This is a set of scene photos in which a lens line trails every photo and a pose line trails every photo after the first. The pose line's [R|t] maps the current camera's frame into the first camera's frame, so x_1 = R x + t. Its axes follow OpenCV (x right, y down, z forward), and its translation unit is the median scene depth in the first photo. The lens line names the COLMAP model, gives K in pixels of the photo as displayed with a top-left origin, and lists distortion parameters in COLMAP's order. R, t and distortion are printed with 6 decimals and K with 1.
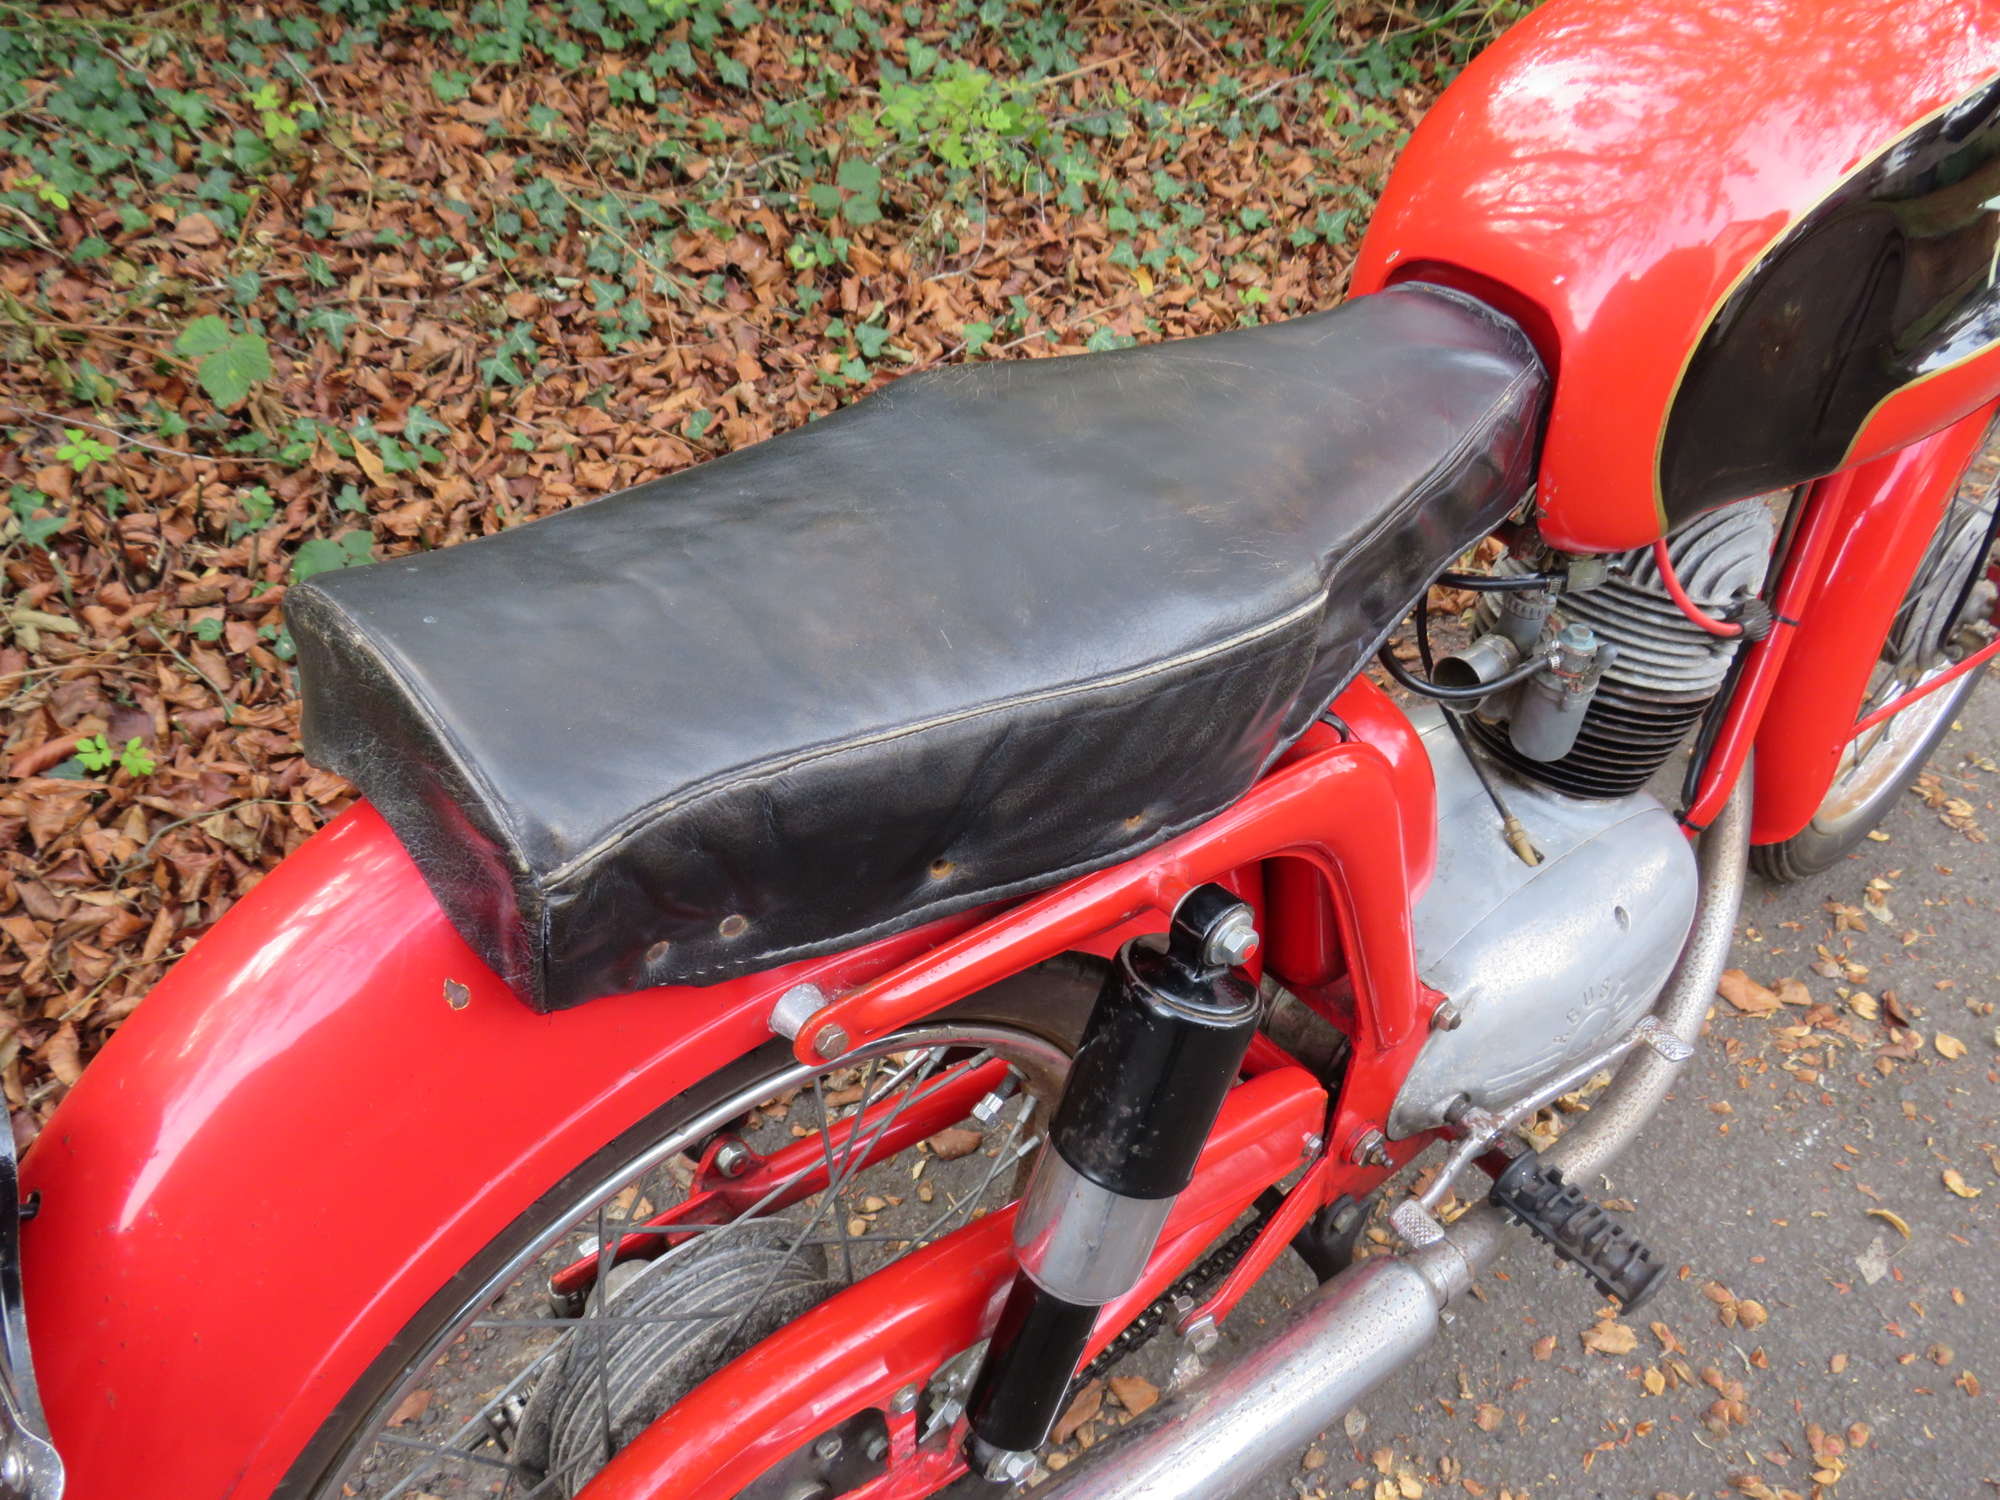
lens RADIAL K [[1752.7, 0, 993.3], [0, 1752.7, 743.8], [0, 0, 1]] dist [-0.036081, 0.010064]
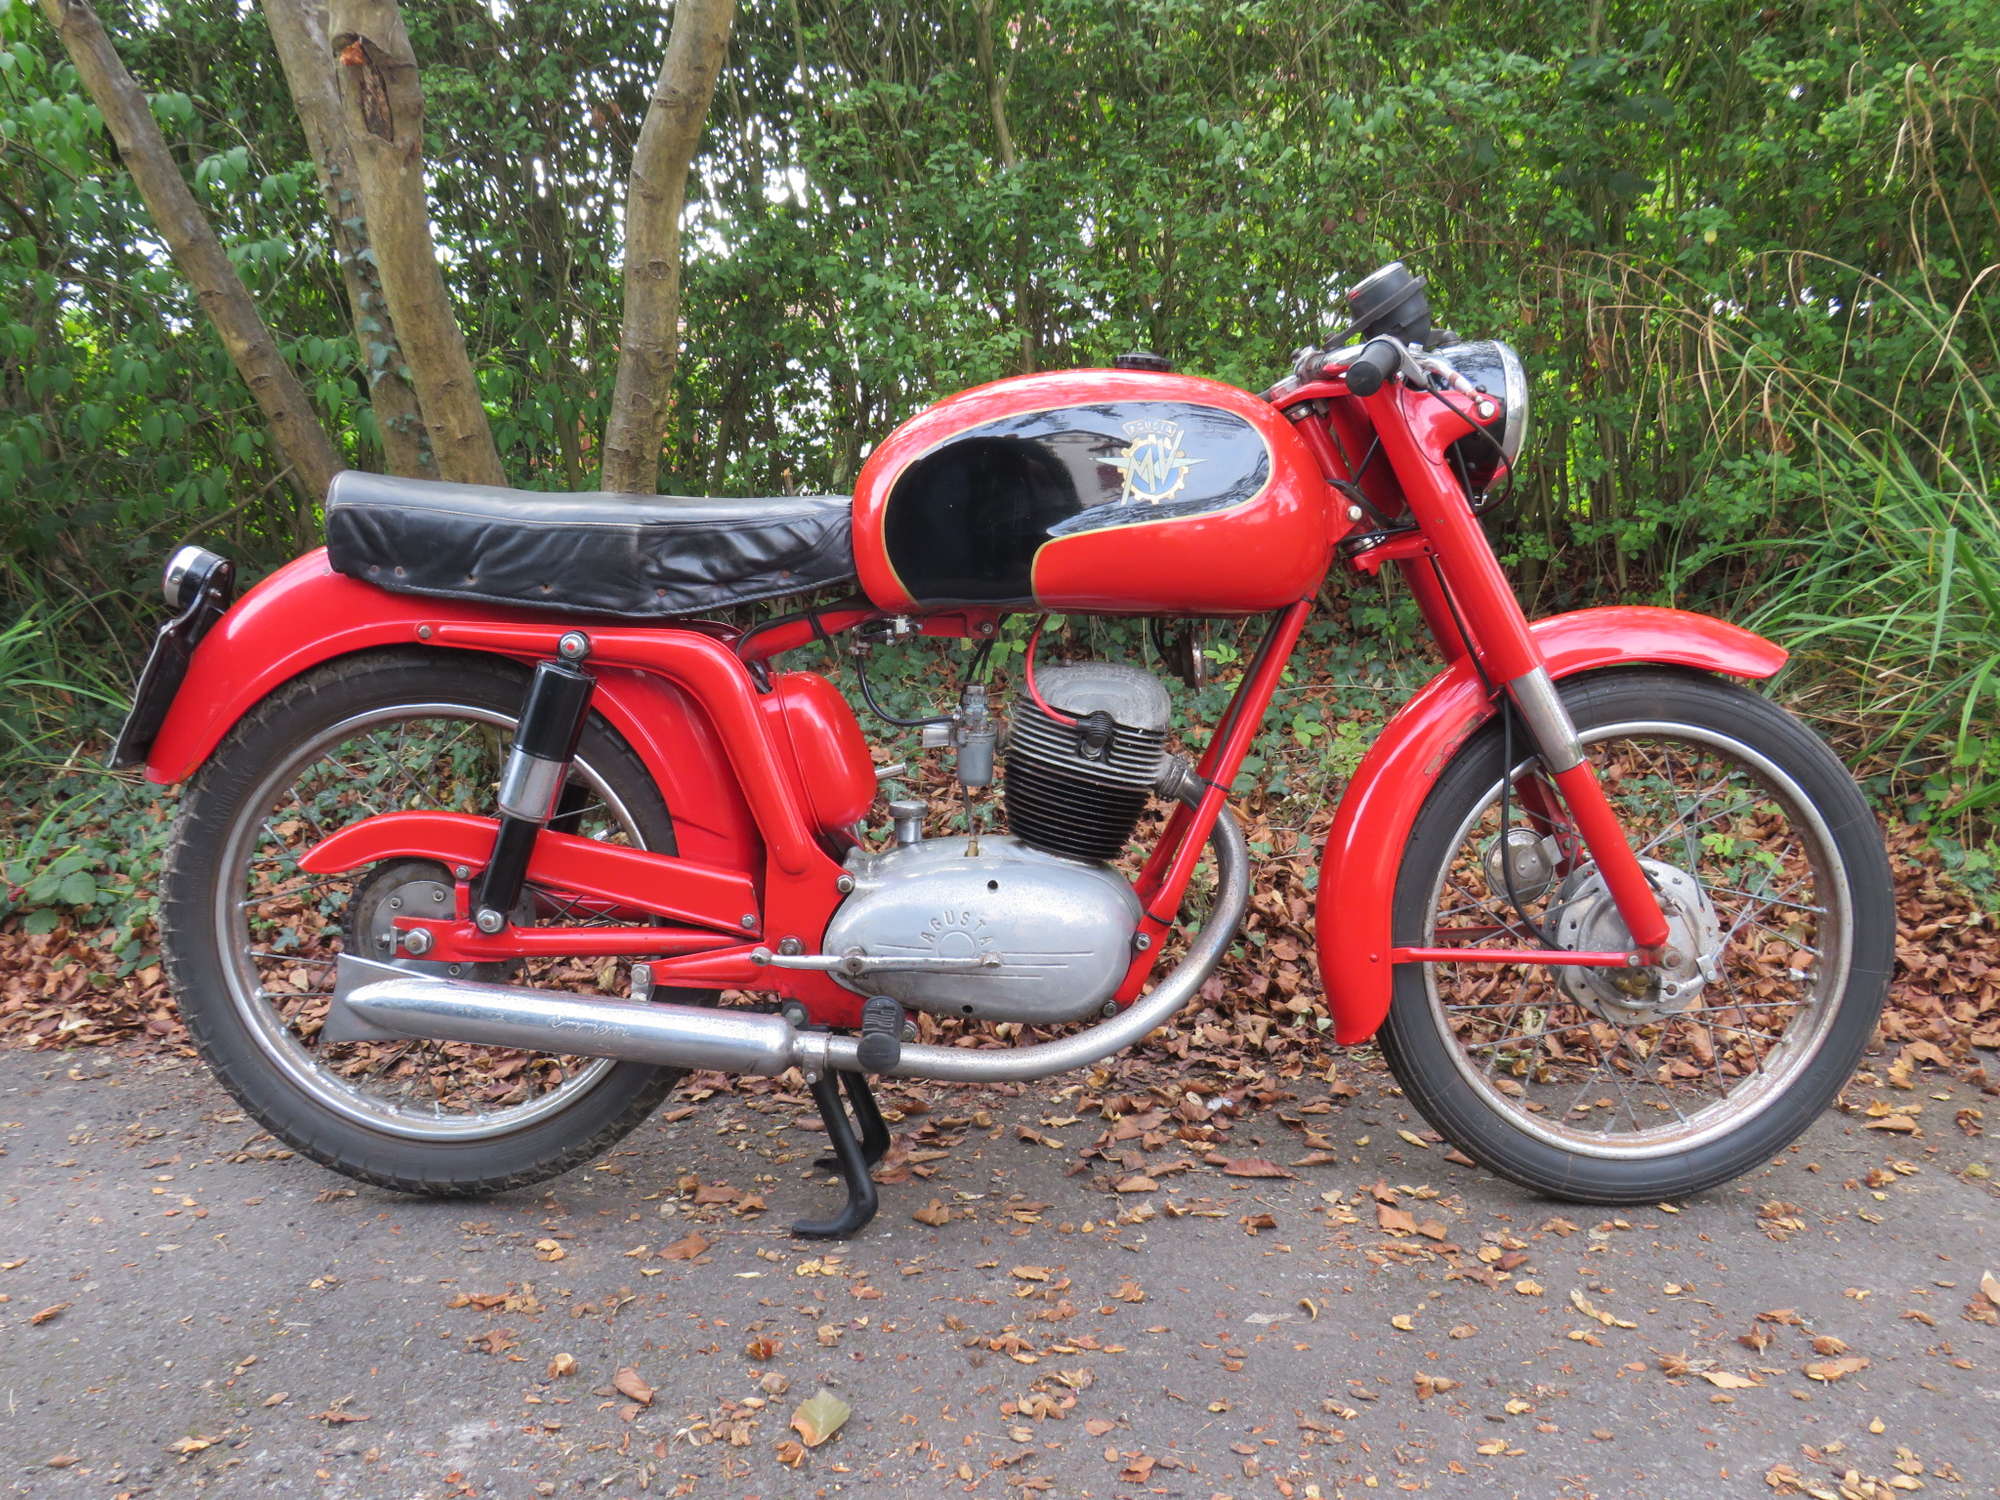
lens RADIAL K [[1752.7, 0, 1001.5], [0, 1752.7, 754.1], [0, 0, 1]] dist [-0.036081, 0.010064]
pose [[0.766320, 0.038992, -0.641275, 0.809386], [-0.367555, 0.845276, -0.387830, 0.359879], [0.526933, 0.532905, 0.662083, -0.098058]]
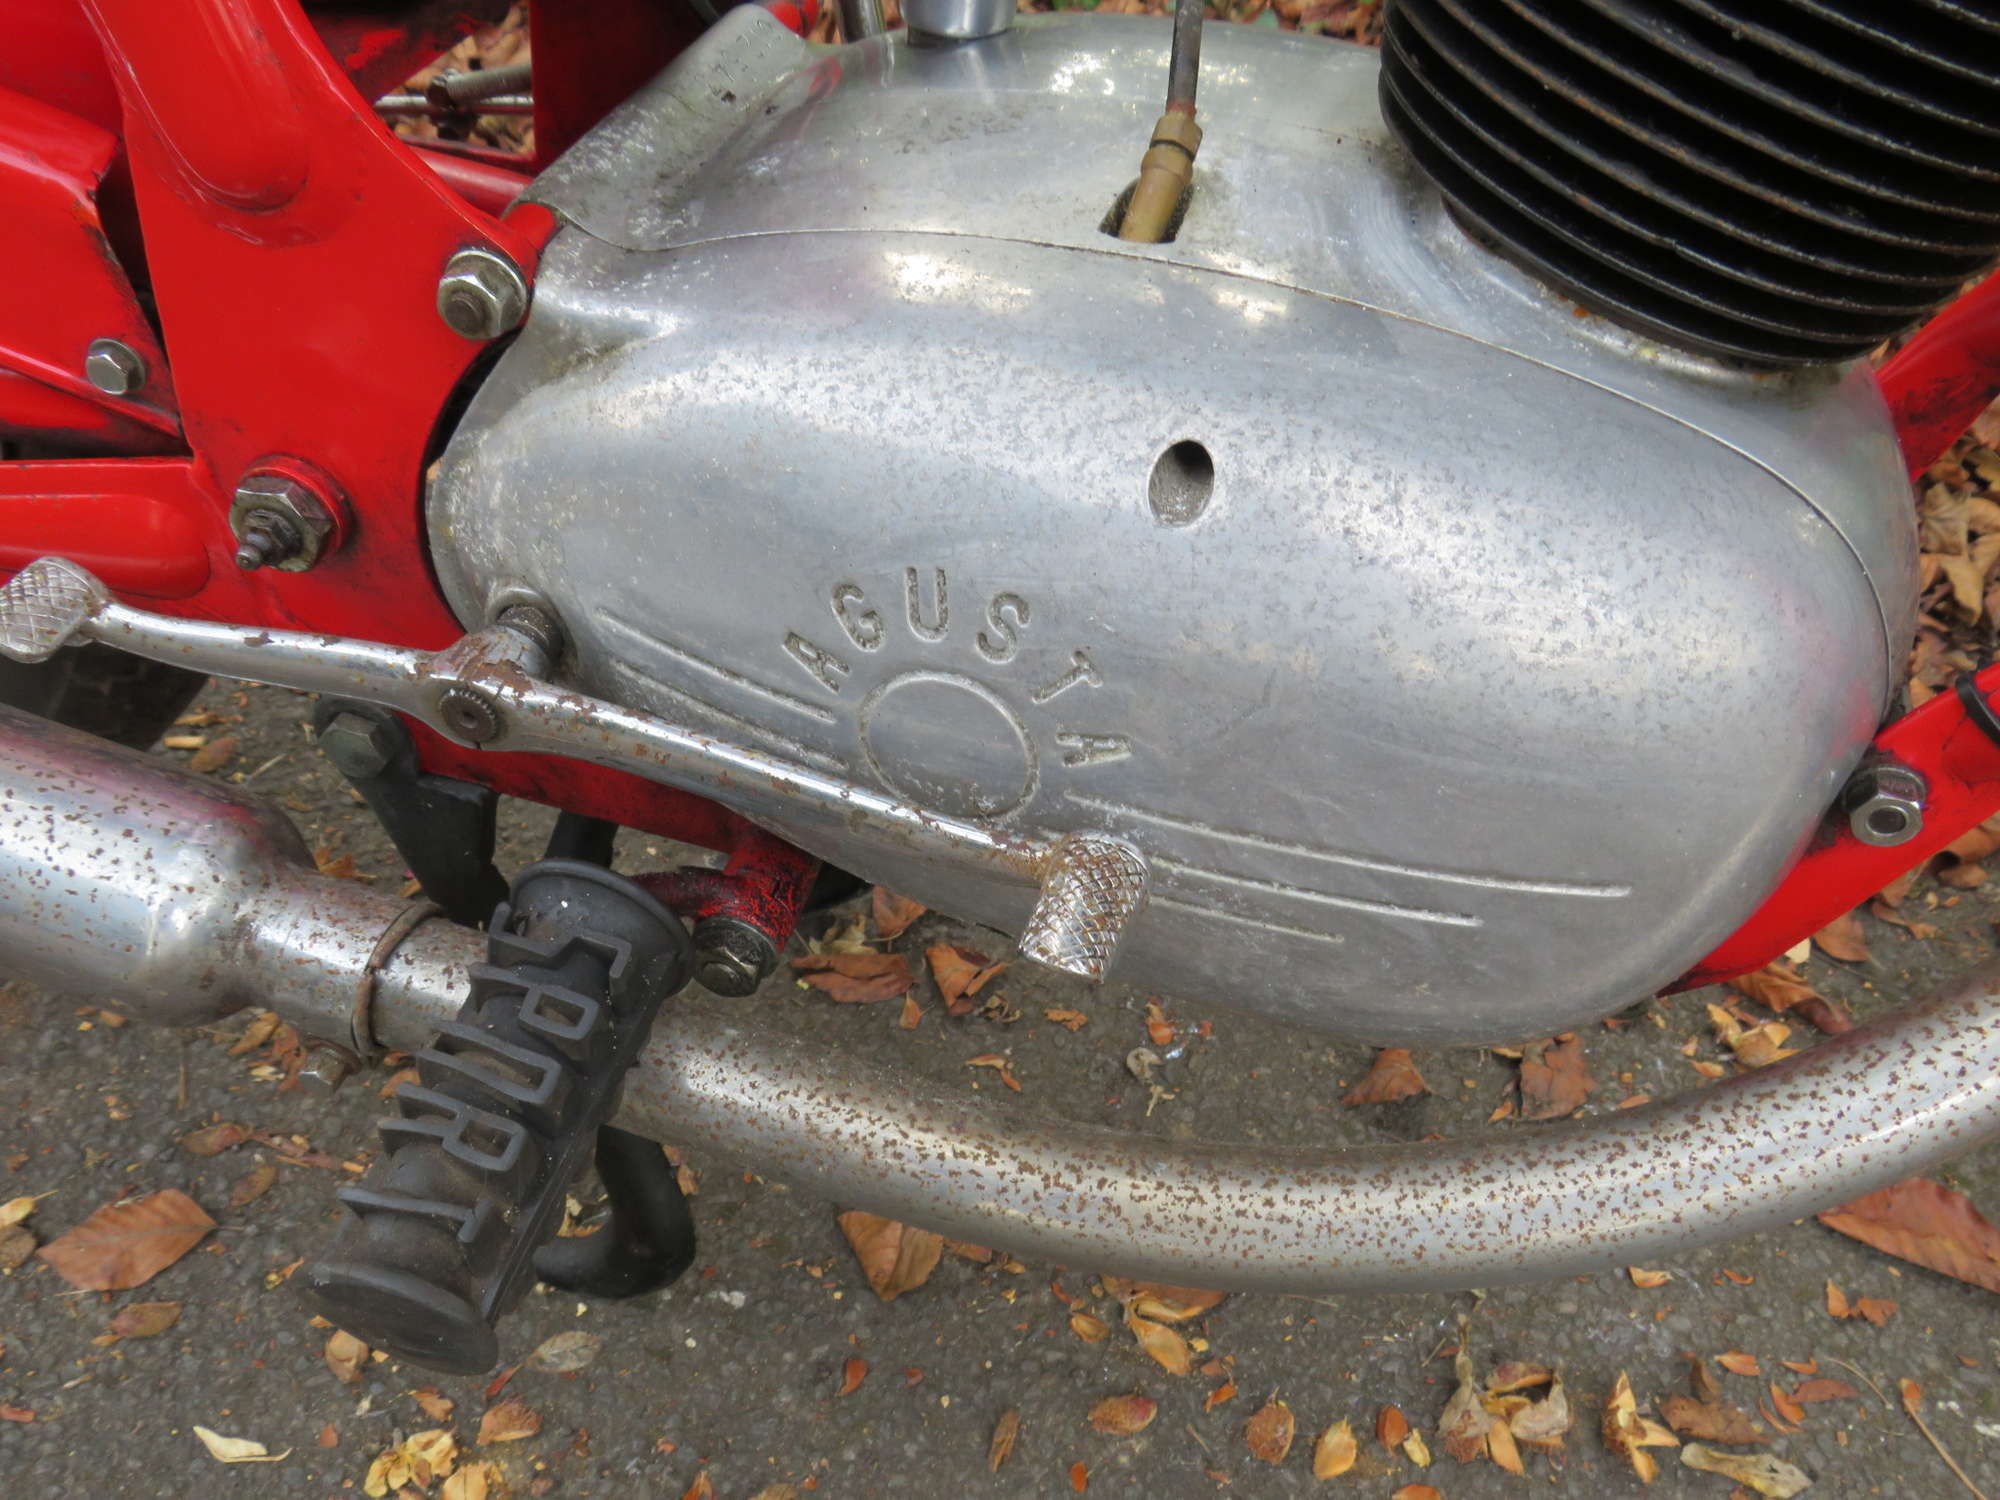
lens RADIAL K [[1752.7, 0, 1005.6], [0, 1752.7, 738.0], [0, 0, 1]] dist [-0.036081, 0.010064]
pose [[0.566872, 0.542353, -0.620089, 0.313957], [-0.541138, 0.812690, 0.216112, 0.048058], [0.621149, 0.213046, 0.754179, 0.427207]]
